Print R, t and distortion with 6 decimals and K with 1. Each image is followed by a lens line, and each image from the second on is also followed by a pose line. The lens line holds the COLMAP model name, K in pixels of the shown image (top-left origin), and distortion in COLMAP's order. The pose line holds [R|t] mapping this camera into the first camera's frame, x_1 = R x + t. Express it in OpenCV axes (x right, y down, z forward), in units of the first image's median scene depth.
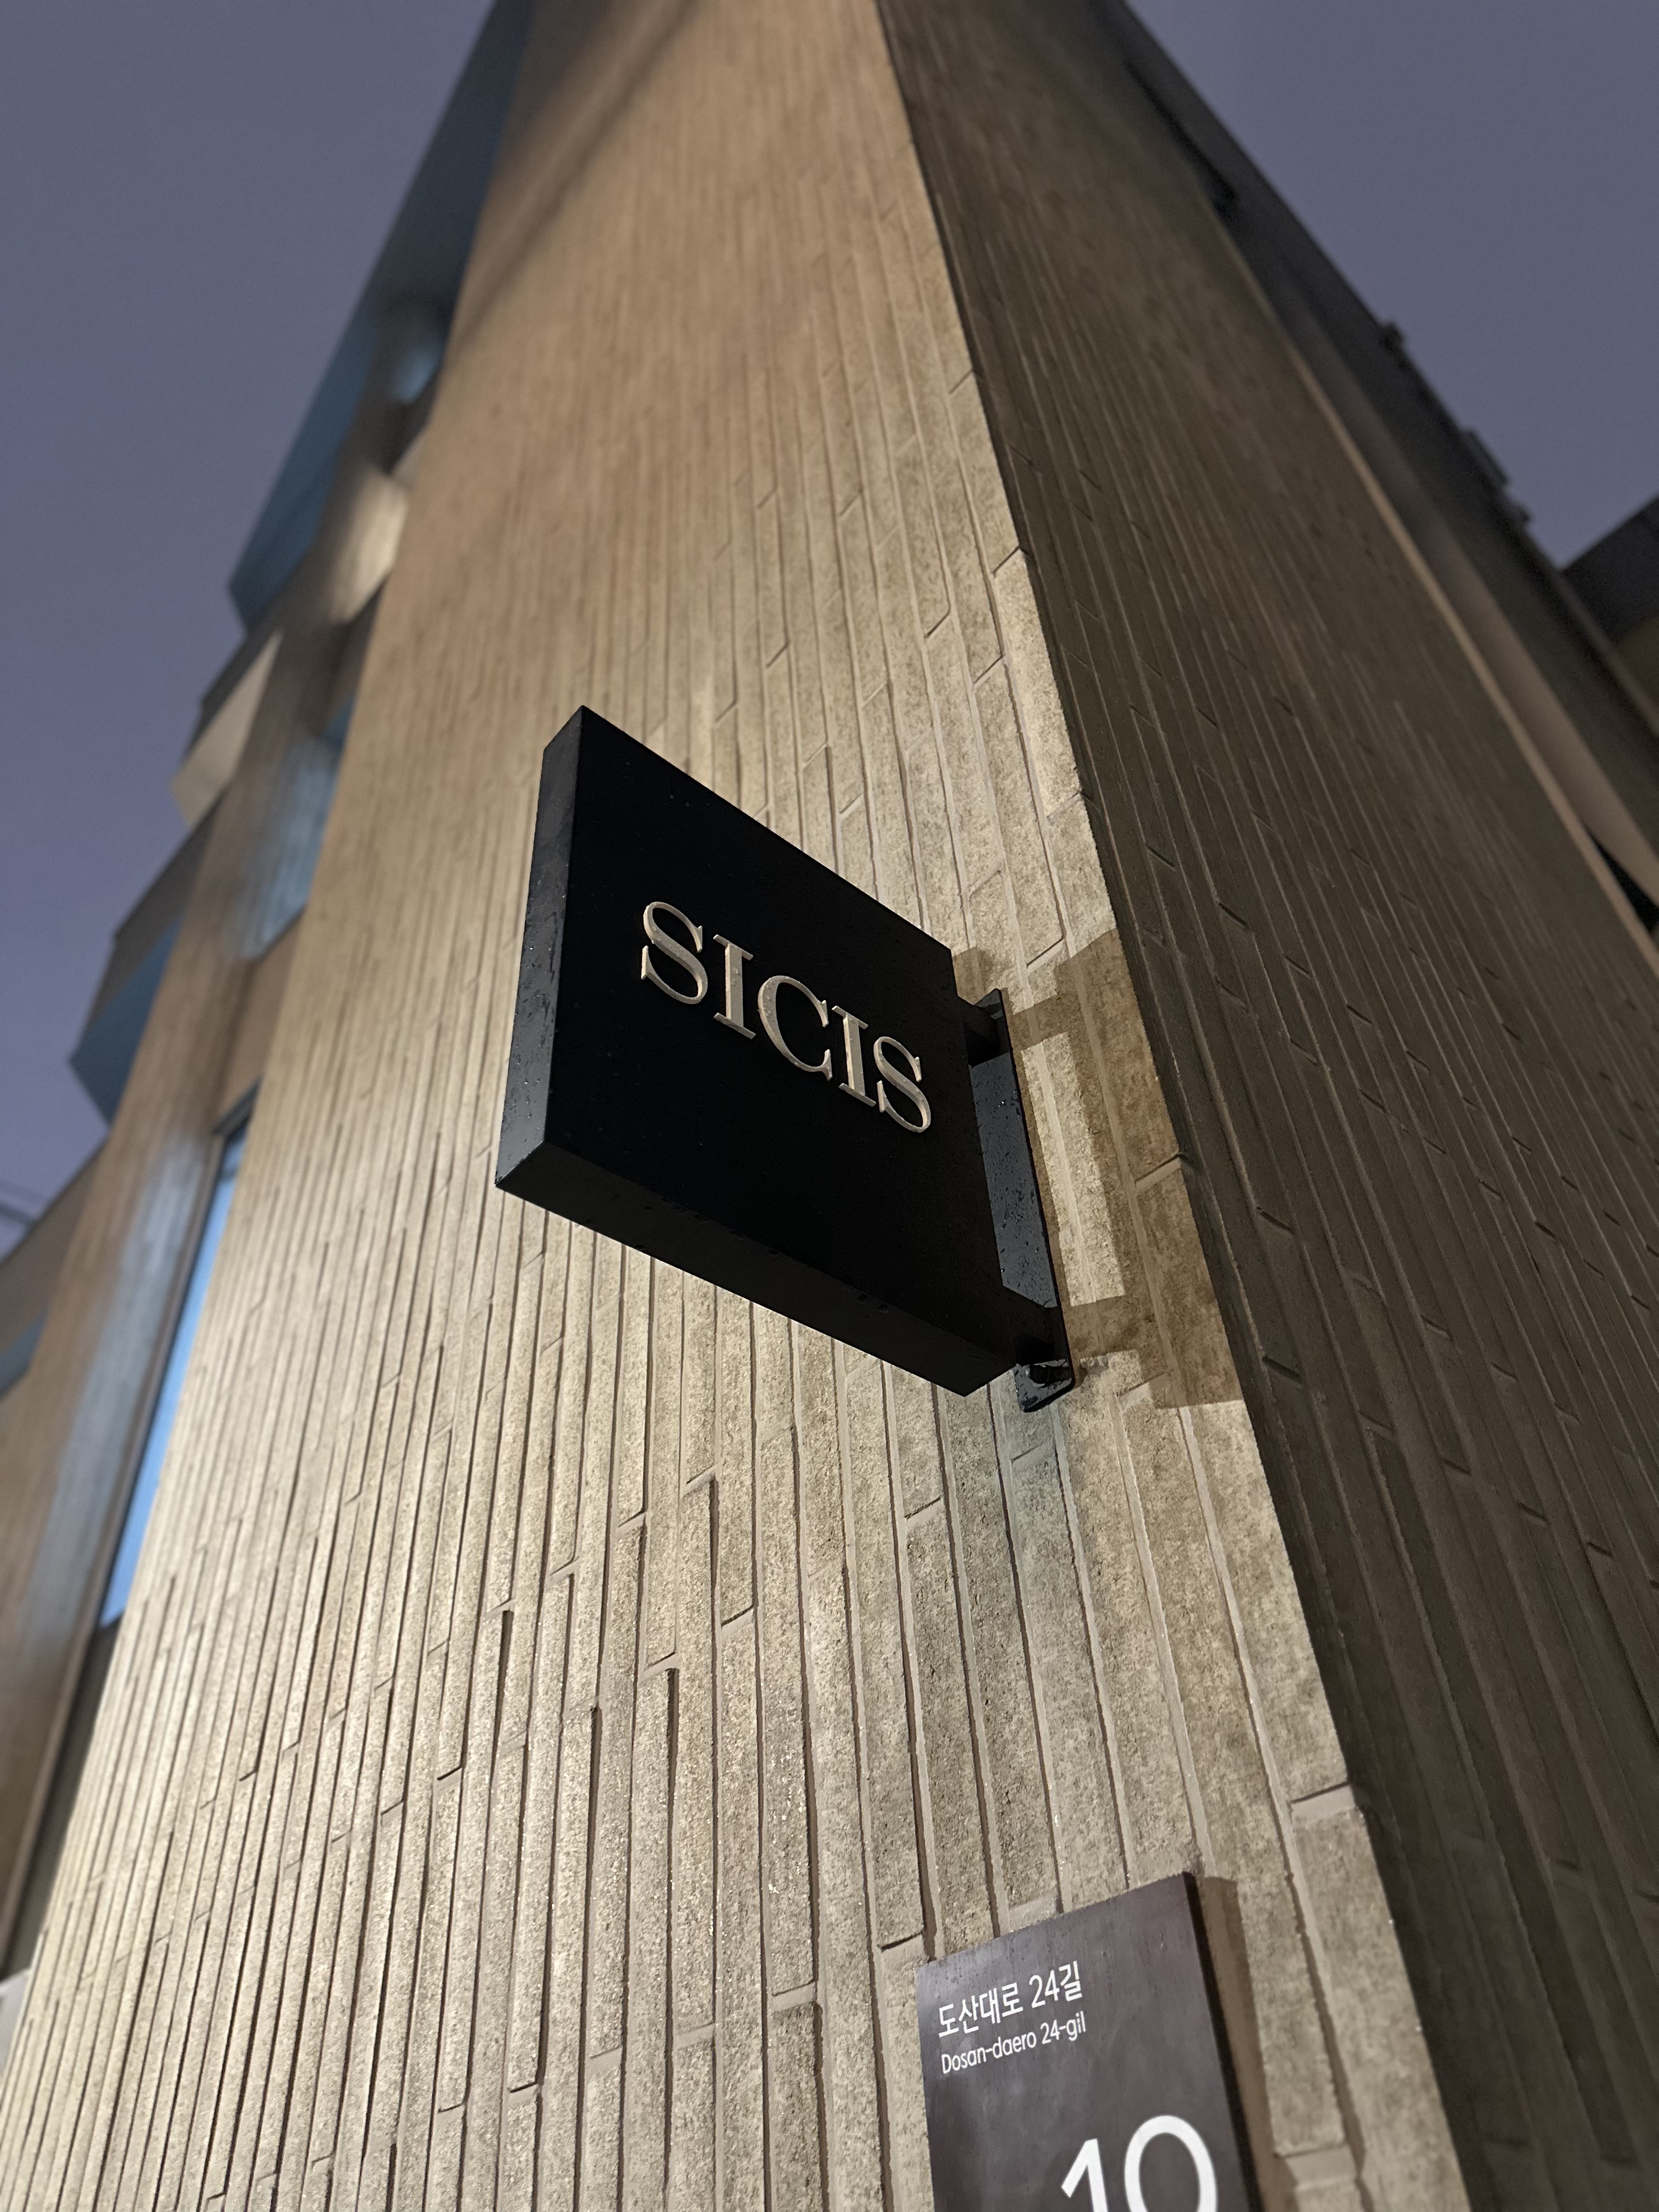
lens RADIAL K [[1572.3, 0, 828.0], [0, 1572.3, 1109.4], [0, 0, 1]] dist [-0.033922, 0.003583]
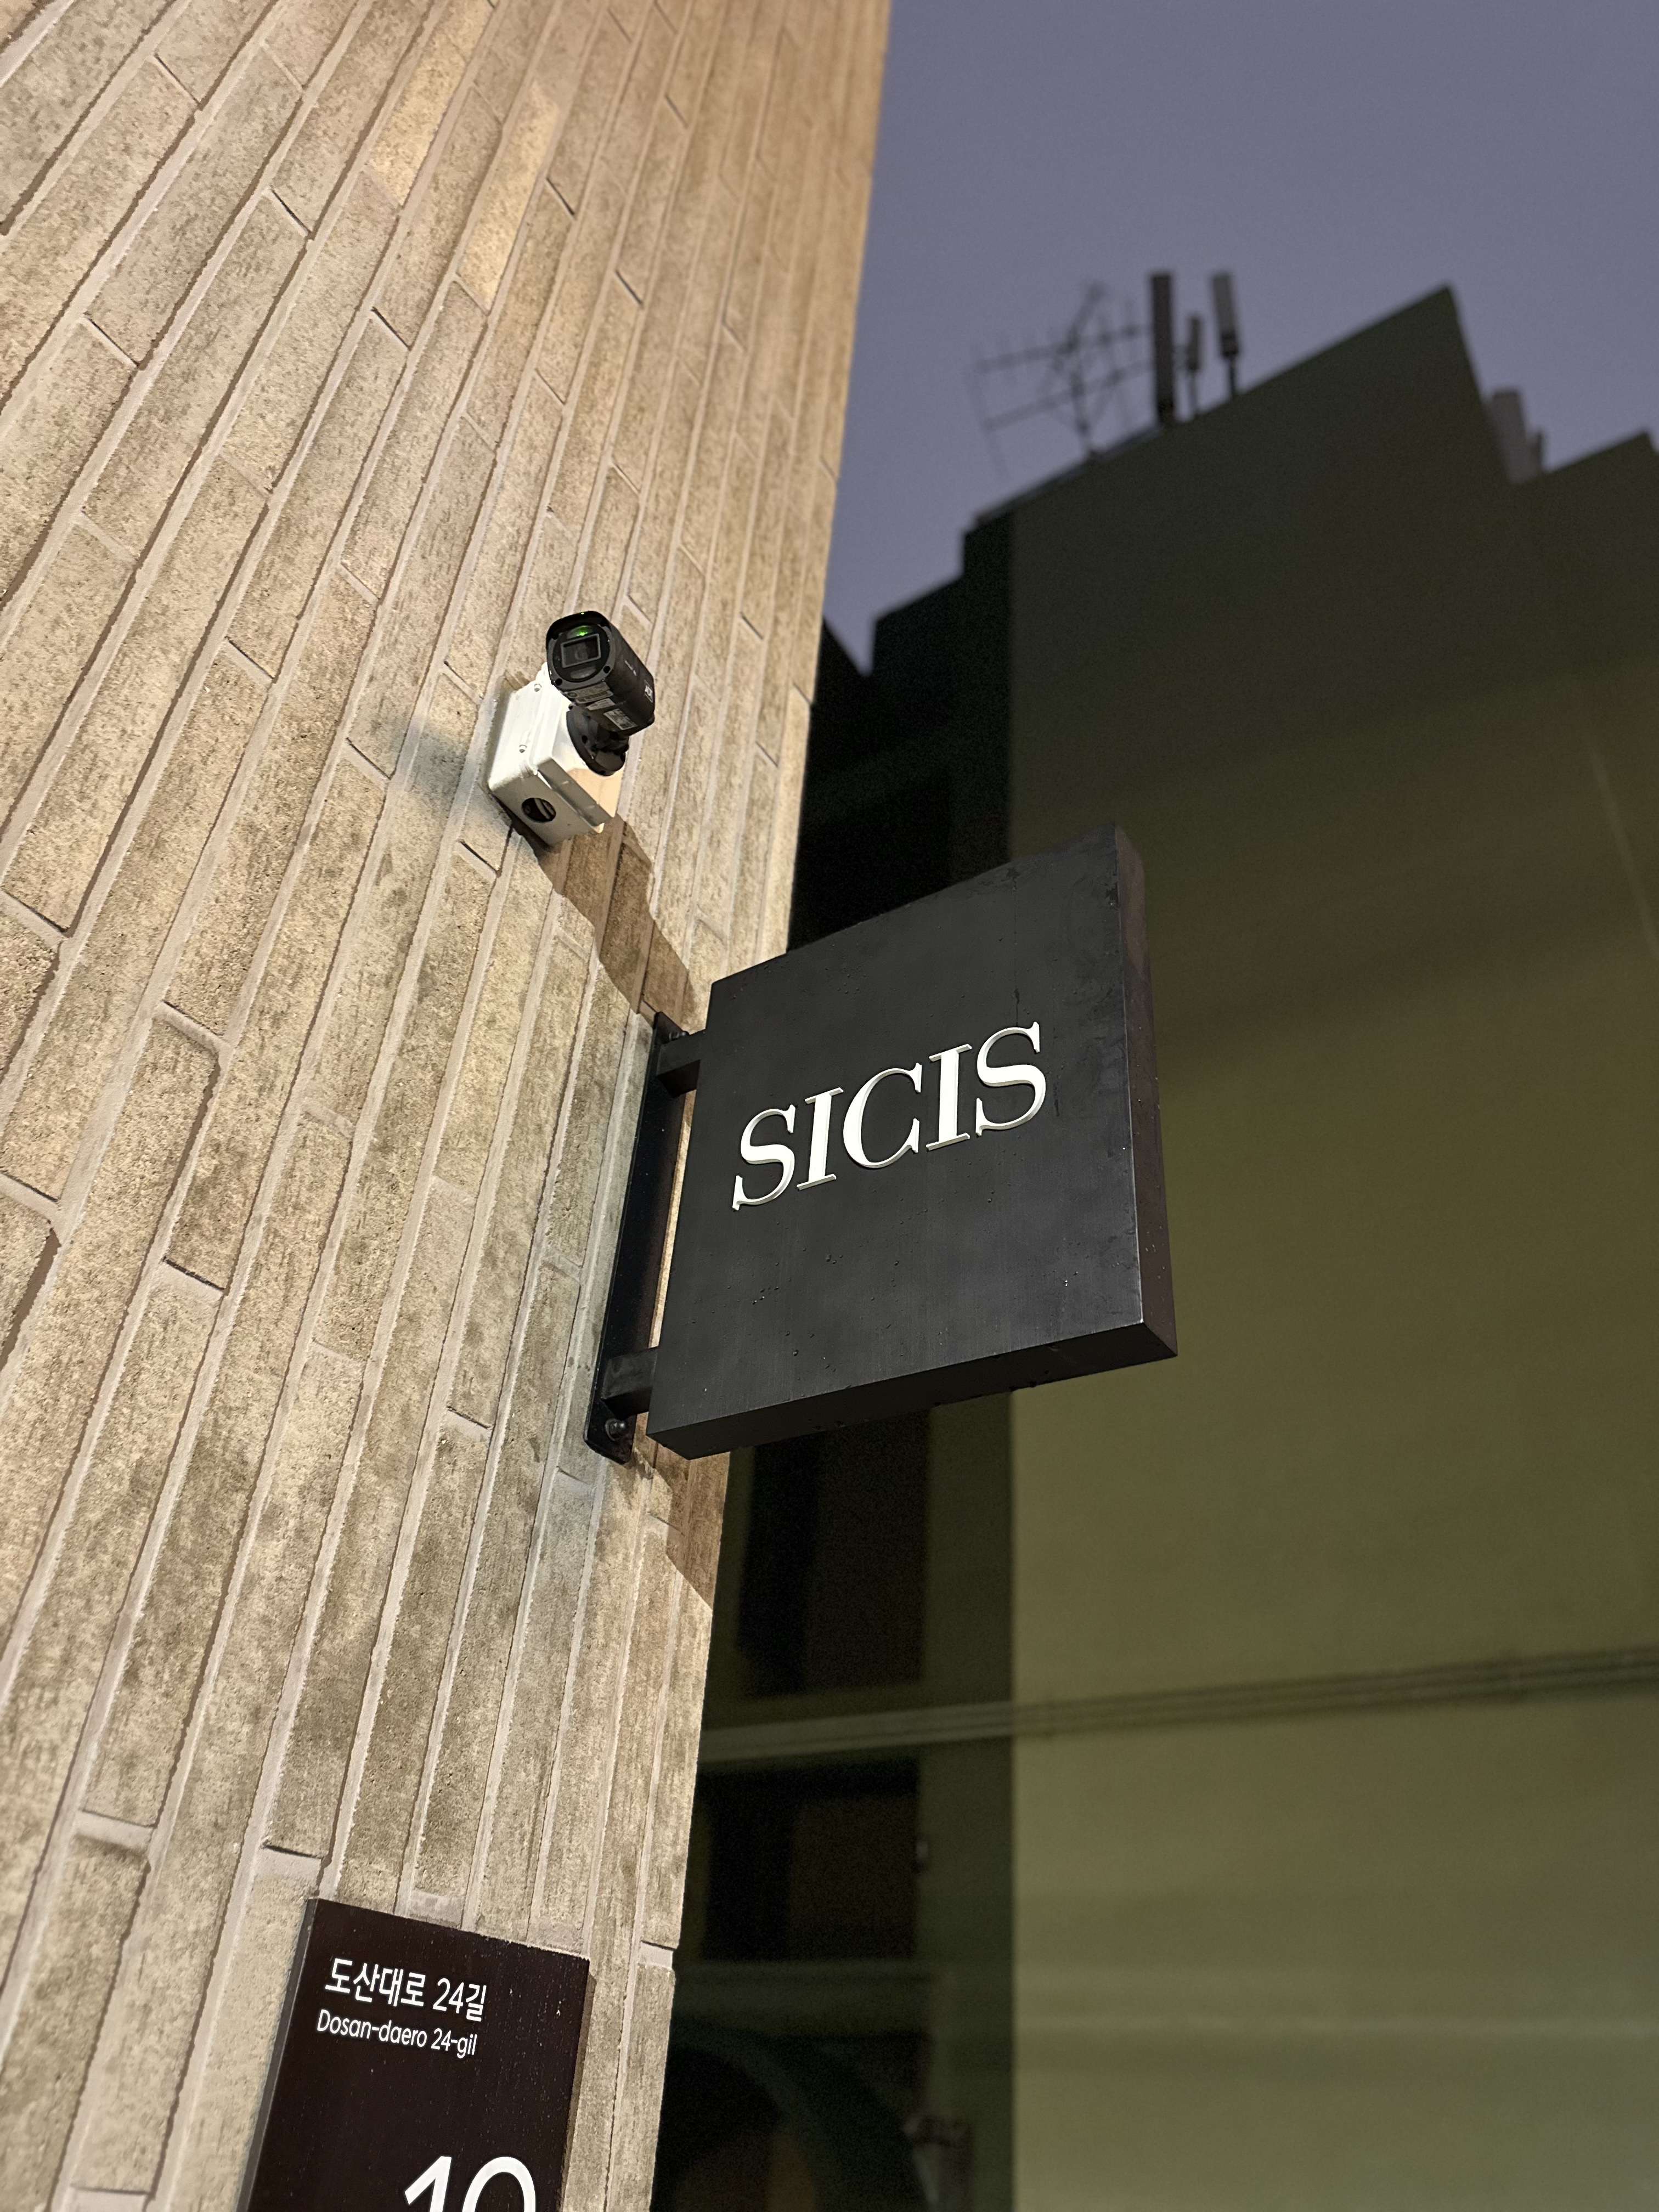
lens RADIAL K [[1572.3, 0, 825.8], [0, 1572.3, 1104.8], [0, 0, 1]] dist [-0.033922, 0.003583]
pose [[-0.237942, 0.593521, 0.768841, -0.996029], [-0.693760, 0.450142, -0.562201, 0.674389], [-0.679765, -0.667162, 0.304653, 0.876738]]
